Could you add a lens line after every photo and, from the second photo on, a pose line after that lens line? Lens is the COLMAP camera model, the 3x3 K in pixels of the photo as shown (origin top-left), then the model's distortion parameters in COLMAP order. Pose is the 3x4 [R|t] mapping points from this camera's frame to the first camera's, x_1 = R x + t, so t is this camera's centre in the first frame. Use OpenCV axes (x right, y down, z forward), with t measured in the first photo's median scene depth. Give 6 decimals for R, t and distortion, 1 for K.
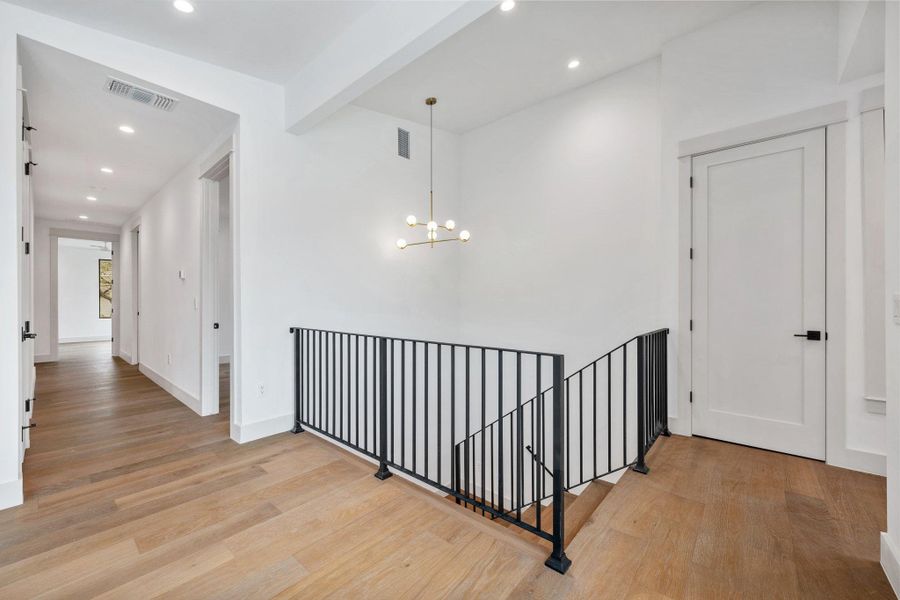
lens RADIAL K [[356.7, 0, 446.4], [0, 356.7, 299.8], [0, 0, 1]] dist [0.001796, 0.000130]
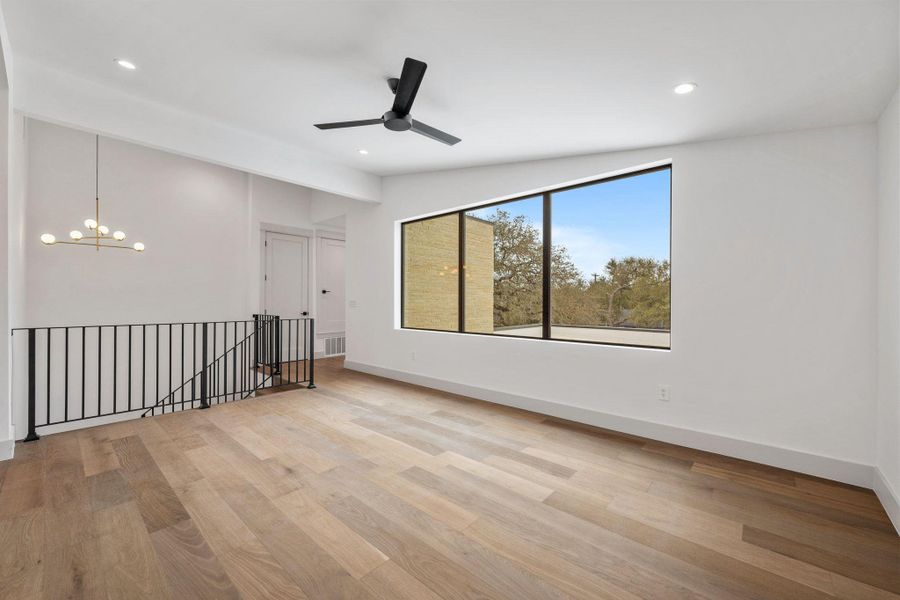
lens RADIAL K [[356.7, 0, 449.5], [0, 356.7, 300.4], [0, 0, 1]] dist [0.001796, 0.000130]
pose [[0.013594, 0.000825, 0.999907, -1.727740], [-0.010540, 0.999944, -0.000682, -0.007483], [-0.999852, -0.010530, 0.013602, -0.133564]]
